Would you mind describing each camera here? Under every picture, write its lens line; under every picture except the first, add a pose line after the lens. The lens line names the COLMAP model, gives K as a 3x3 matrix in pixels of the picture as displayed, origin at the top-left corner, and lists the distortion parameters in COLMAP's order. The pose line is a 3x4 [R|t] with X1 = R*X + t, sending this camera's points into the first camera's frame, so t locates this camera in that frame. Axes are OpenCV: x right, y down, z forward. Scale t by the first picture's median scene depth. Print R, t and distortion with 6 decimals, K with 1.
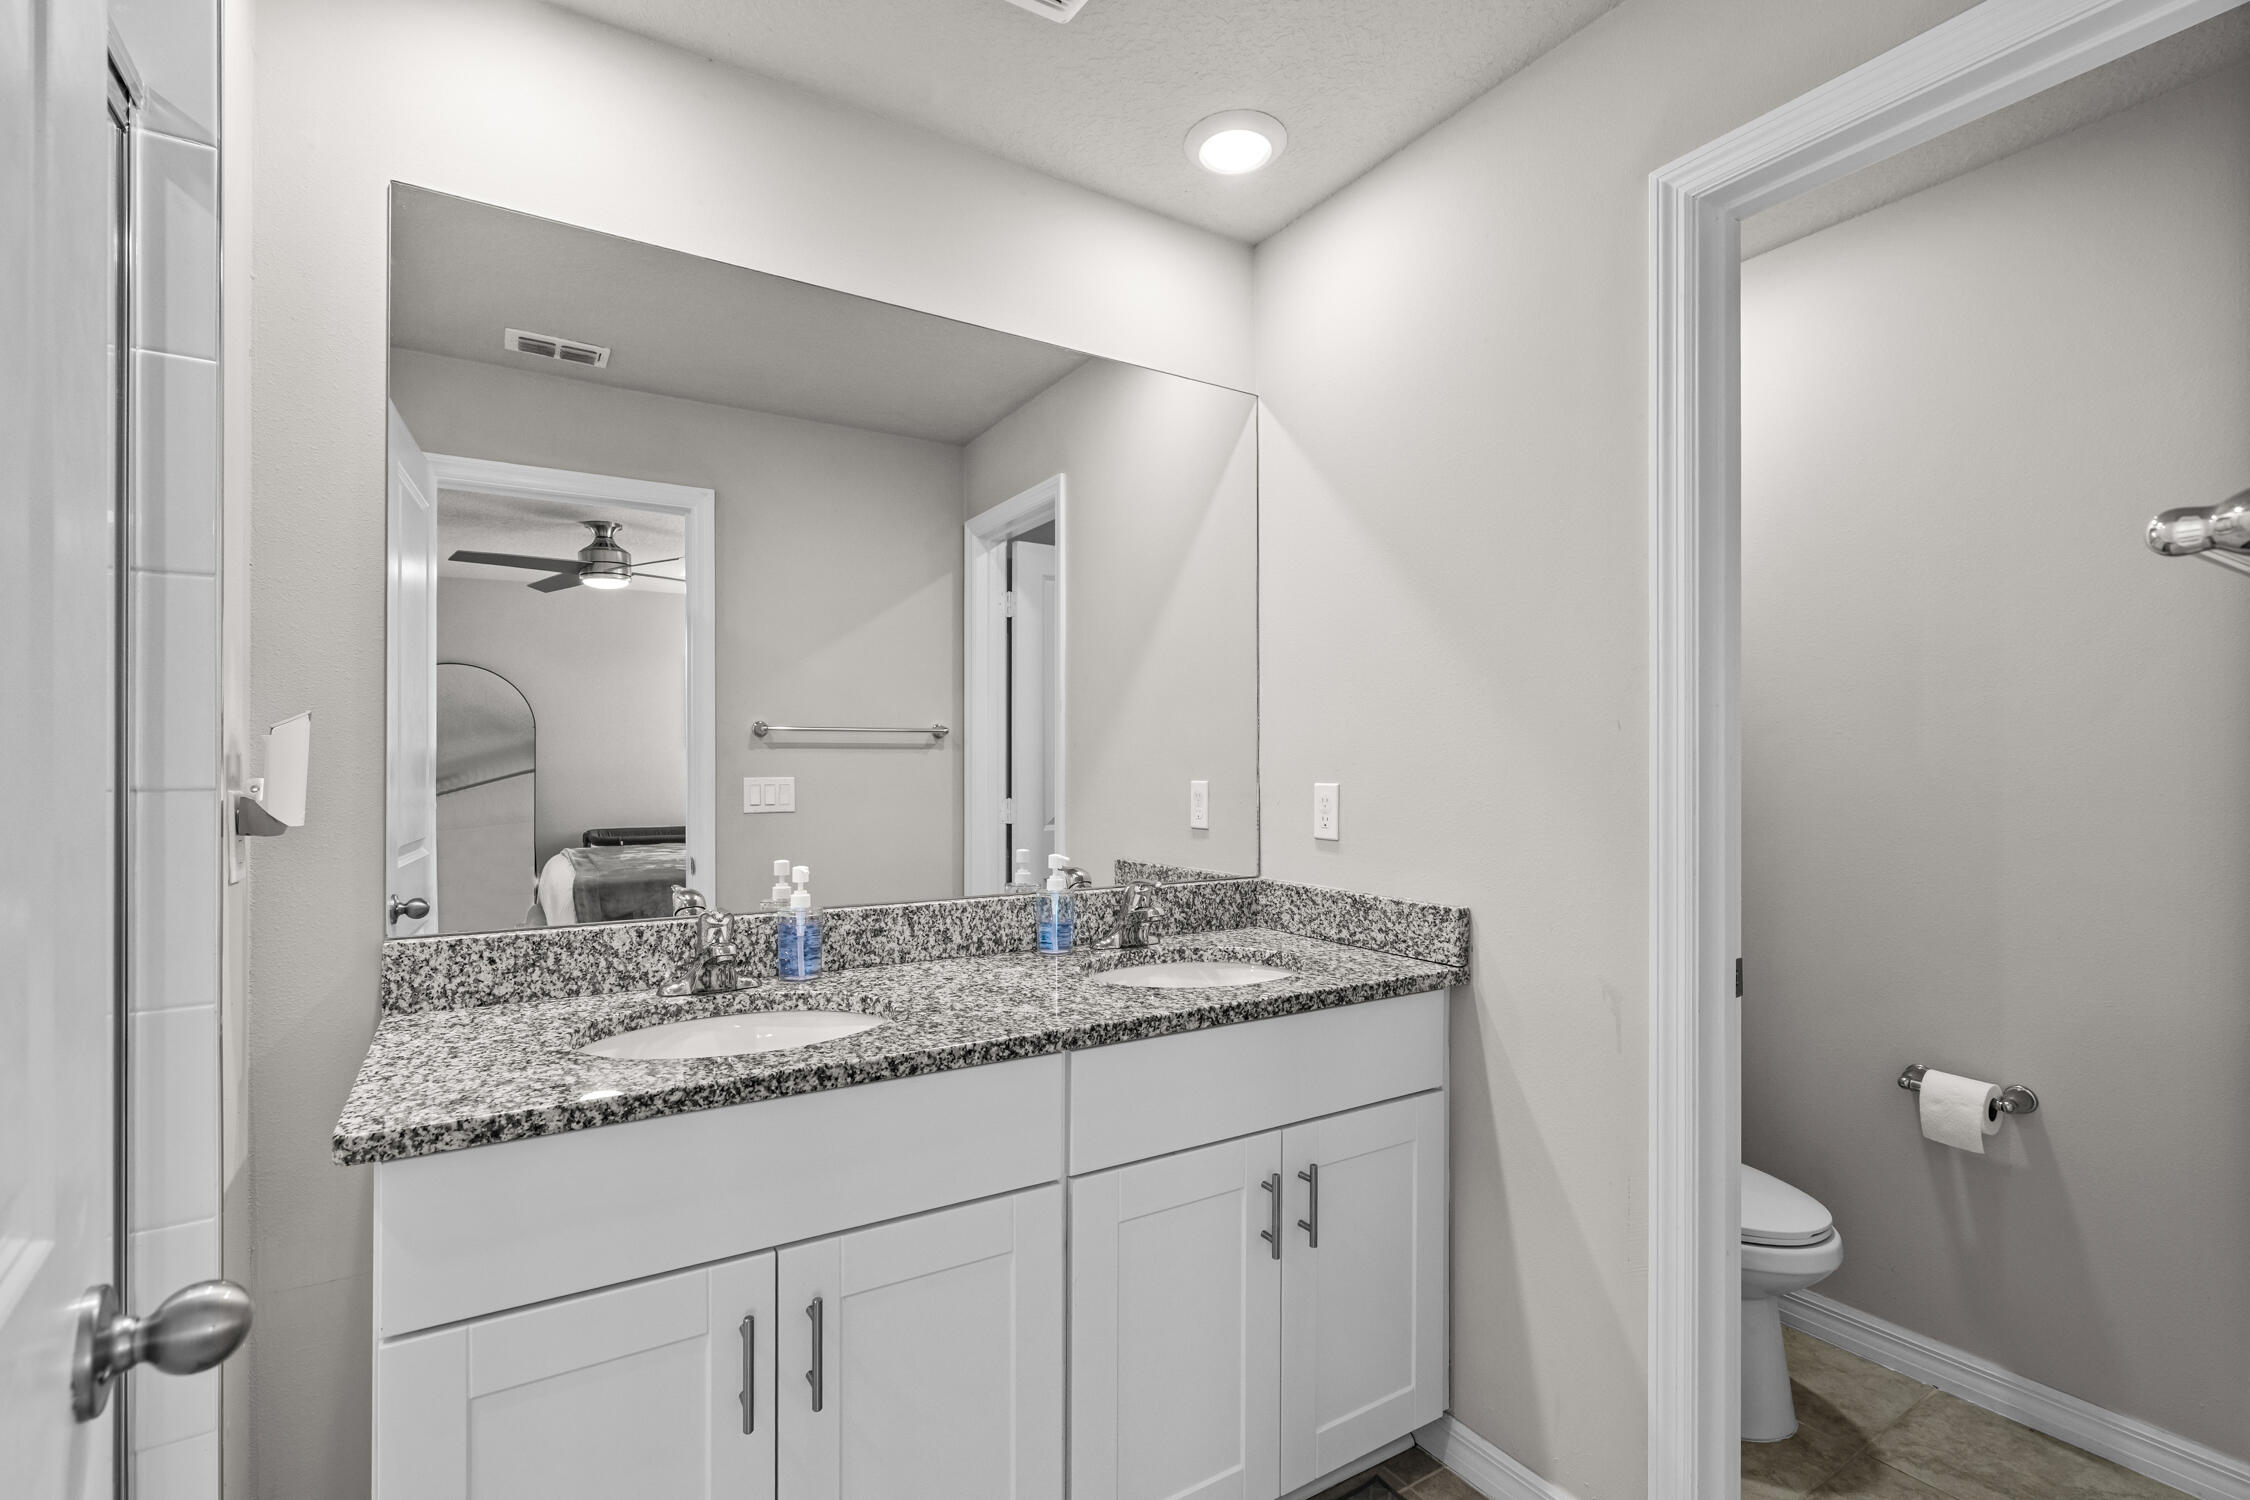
lens RADIAL K [[1026.6, 0, 1125.4], [0, 1026.6, 757.1], [0, 0, 1]] dist [-0.000260, 0.001140]
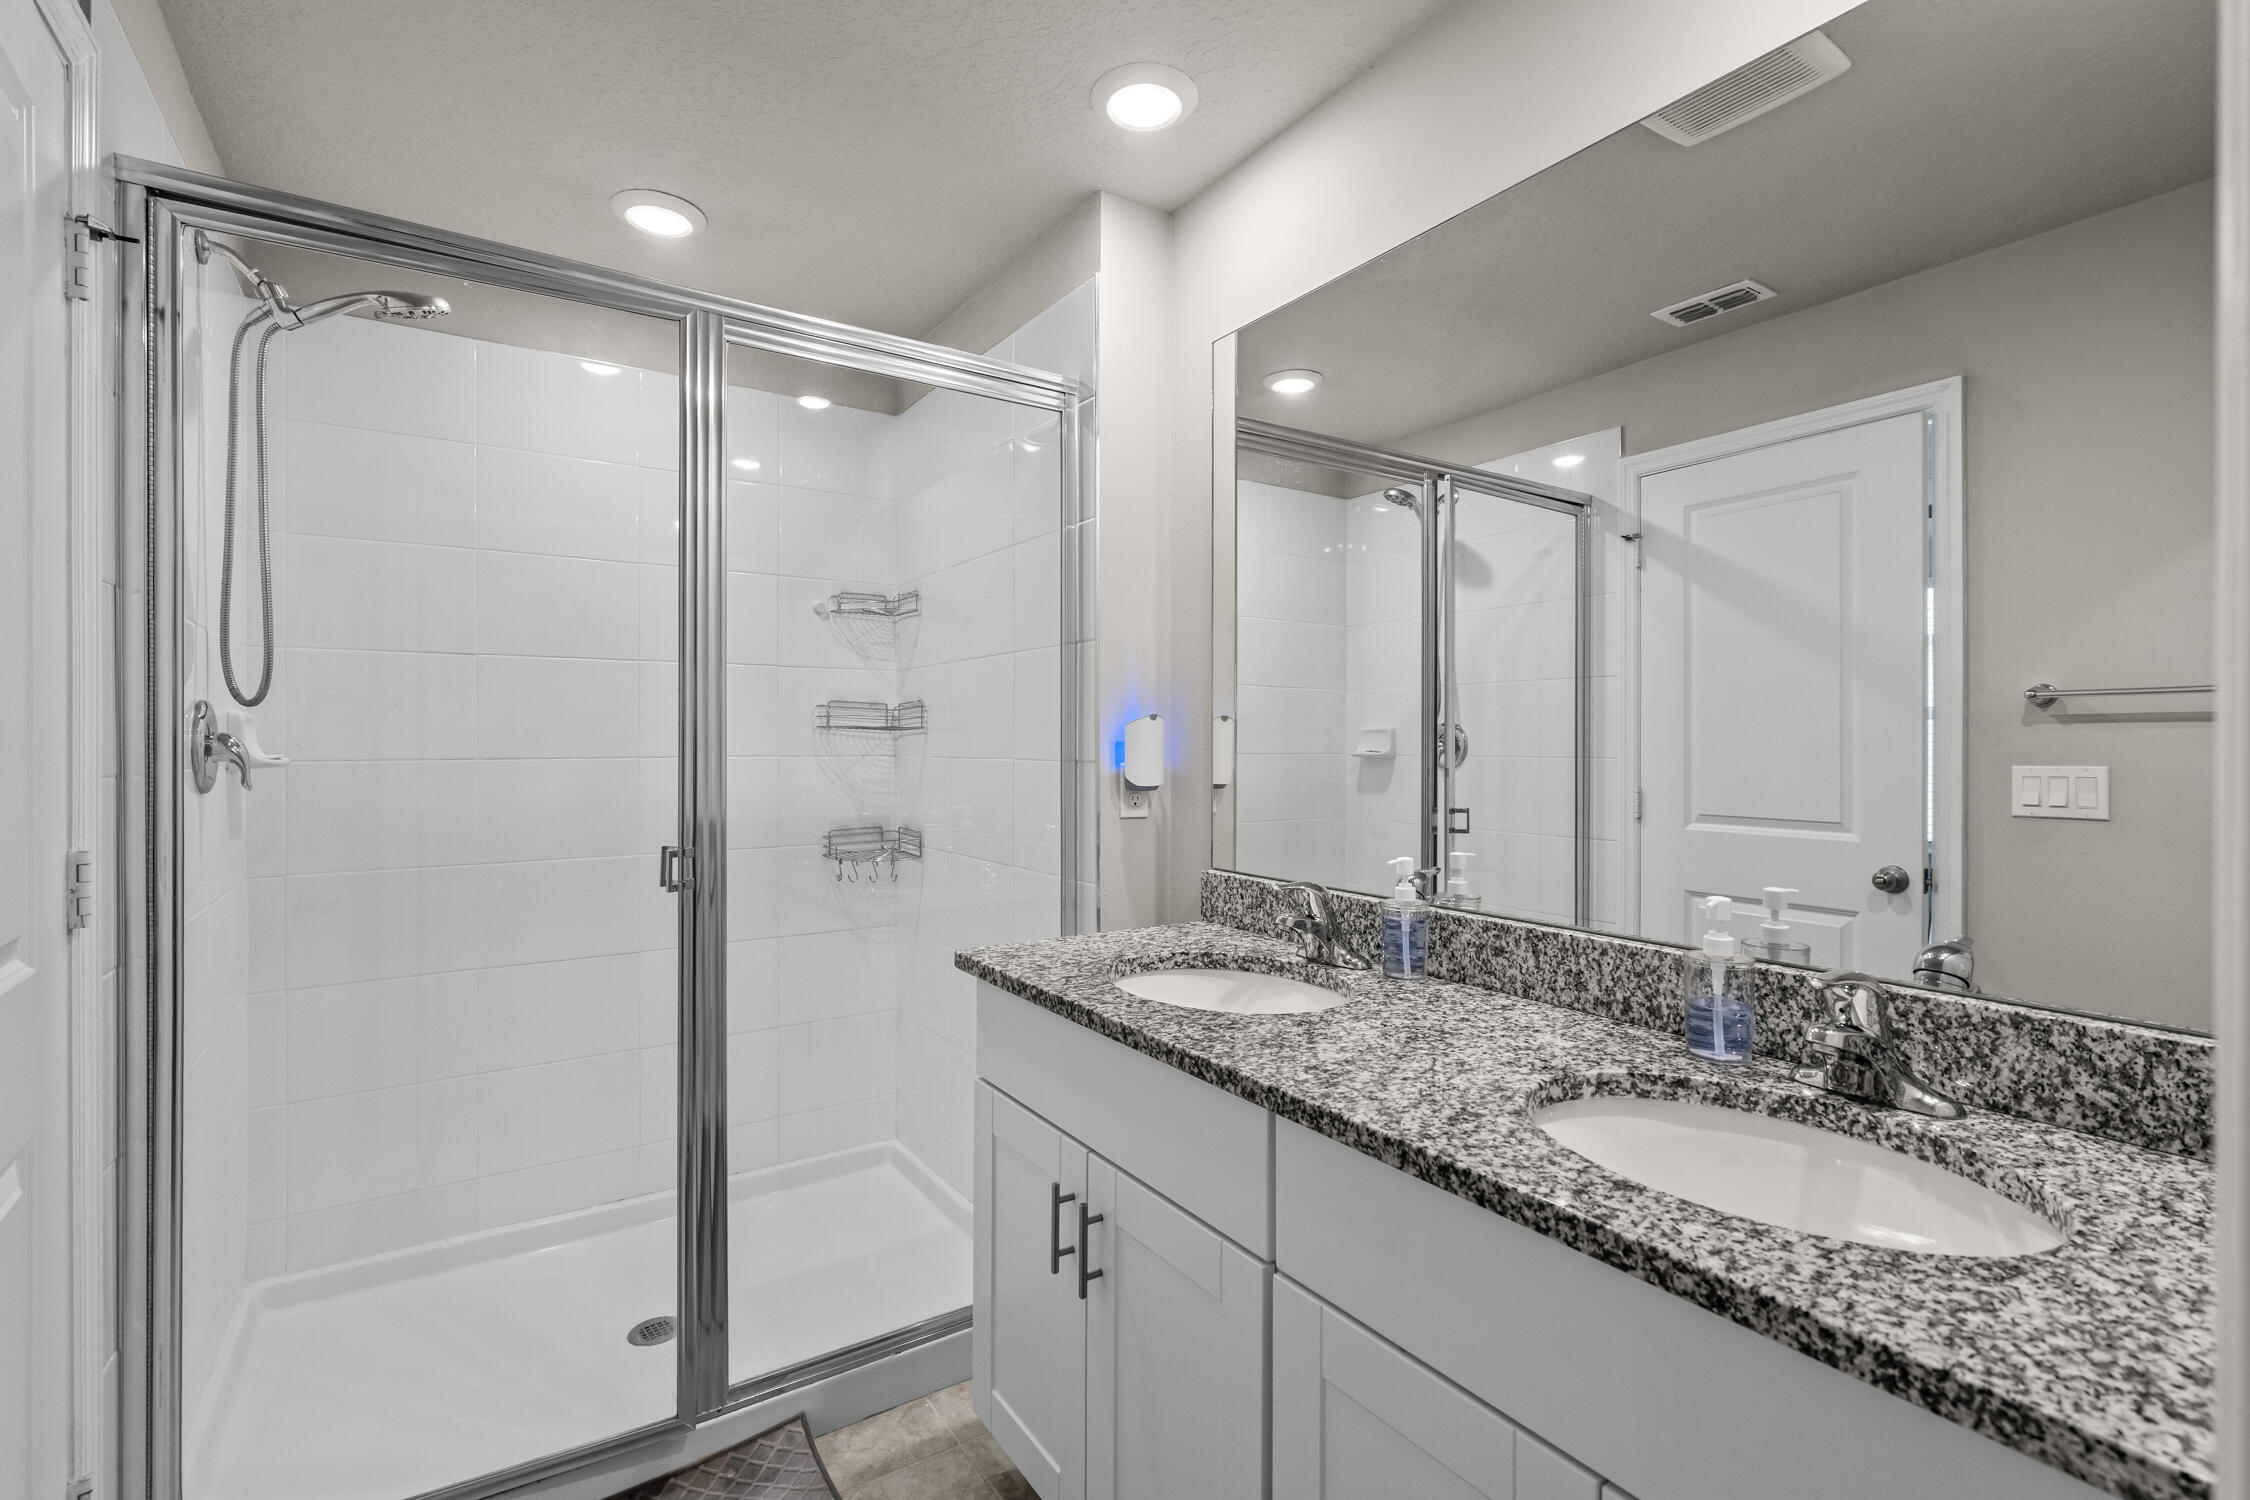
lens RADIAL K [[1026.6, 0, 1125.8], [0, 1026.6, 749.4], [0, 0, 1]] dist [-0.000260, 0.001140]
pose [[0.021559, 0.006421, -0.999747, 0.579177], [0.008000, 0.999946, 0.006595, -0.001045], [0.999736, -0.008141, 0.021506, 0.676412]]
